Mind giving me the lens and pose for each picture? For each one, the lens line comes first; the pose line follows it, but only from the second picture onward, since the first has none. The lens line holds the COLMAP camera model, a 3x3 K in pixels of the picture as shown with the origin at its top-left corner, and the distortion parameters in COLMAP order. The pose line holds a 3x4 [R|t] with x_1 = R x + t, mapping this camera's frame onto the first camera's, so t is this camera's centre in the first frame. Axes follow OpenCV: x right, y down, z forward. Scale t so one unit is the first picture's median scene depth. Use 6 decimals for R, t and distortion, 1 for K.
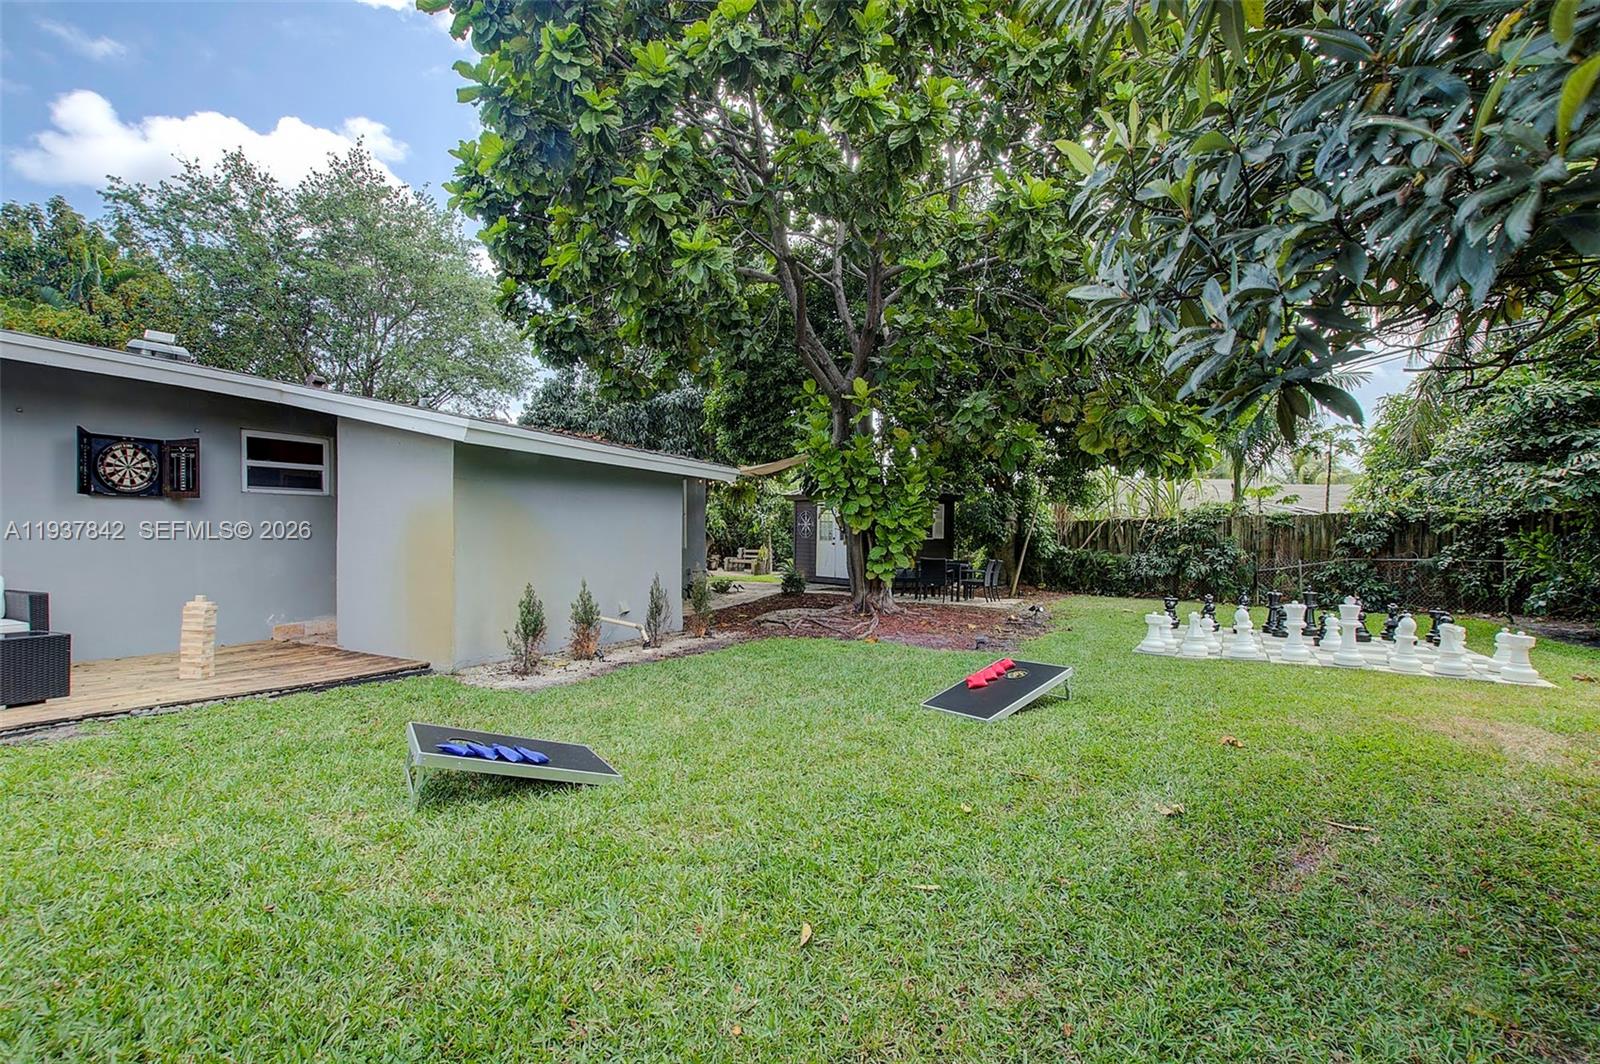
lens RADIAL K [[702.8, 0, 786.8], [0, 702.8, 540.2], [0, 0, 1]] dist [-0.030224, 0.001557]
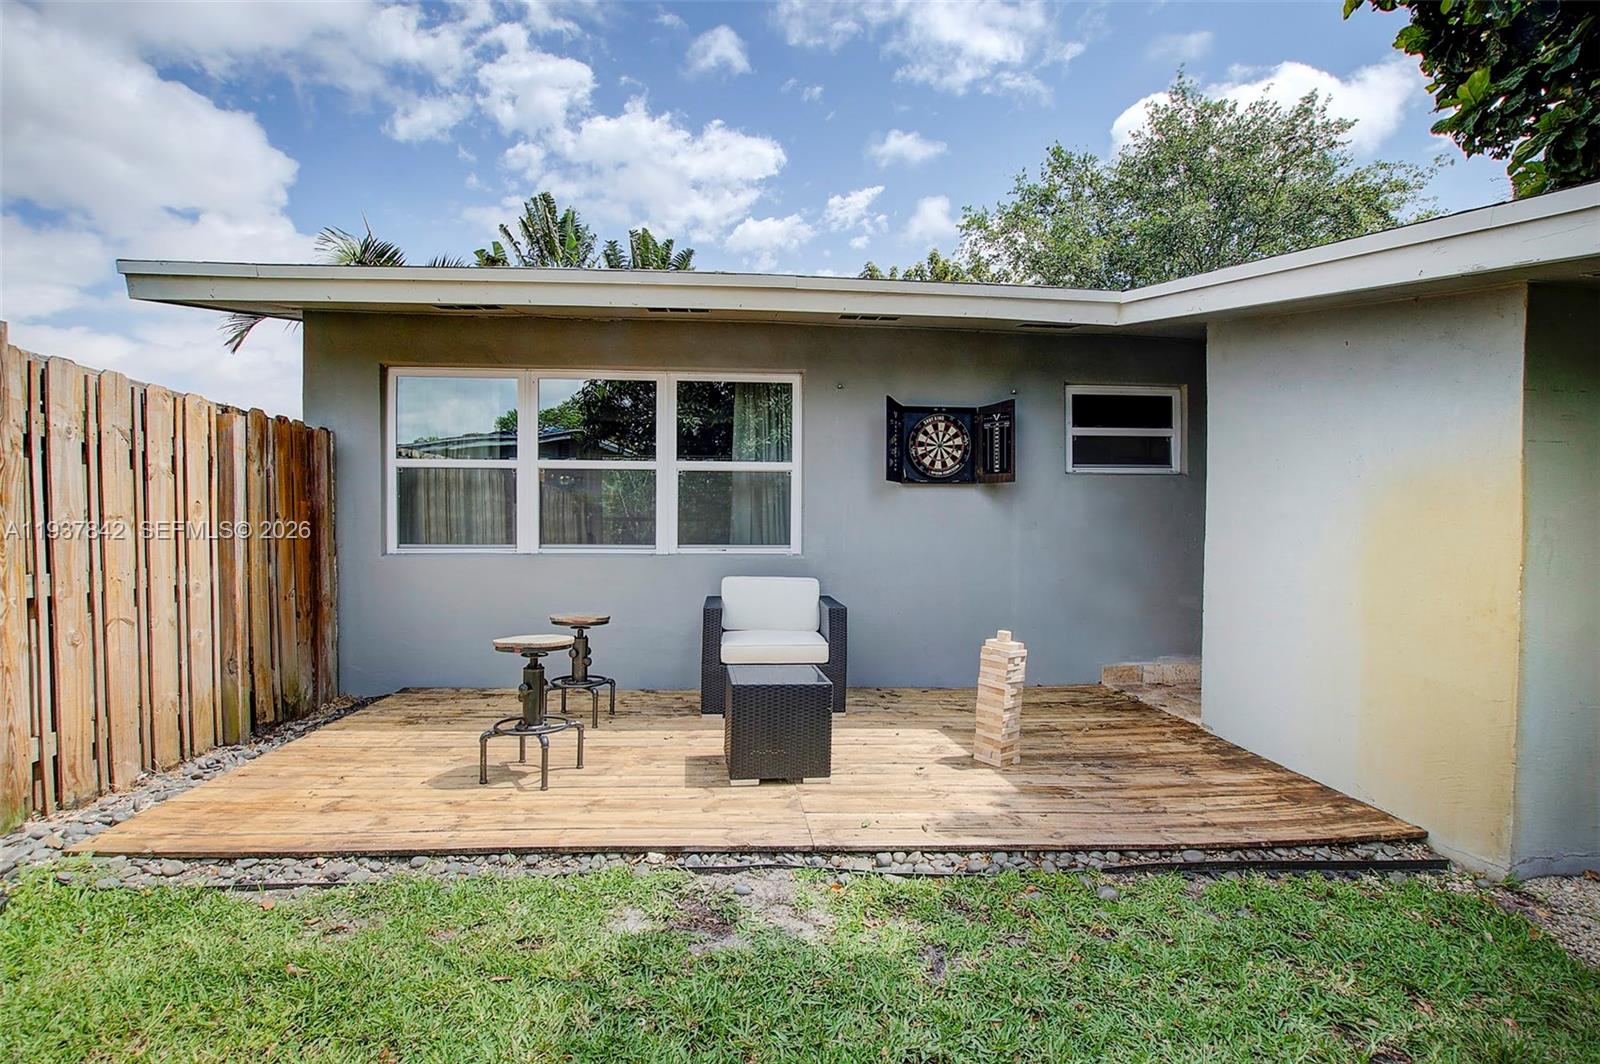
lens RADIAL K [[702.8, 0, 787.7], [0, 702.8, 541.4], [0, 0, 1]] dist [-0.030224, 0.001557]
pose [[0.498900, 0.017034, -0.866492, -0.345719], [-0.010048, 0.999853, 0.013871, -0.006459], [0.866601, 0.001786, 0.498998, 0.441129]]
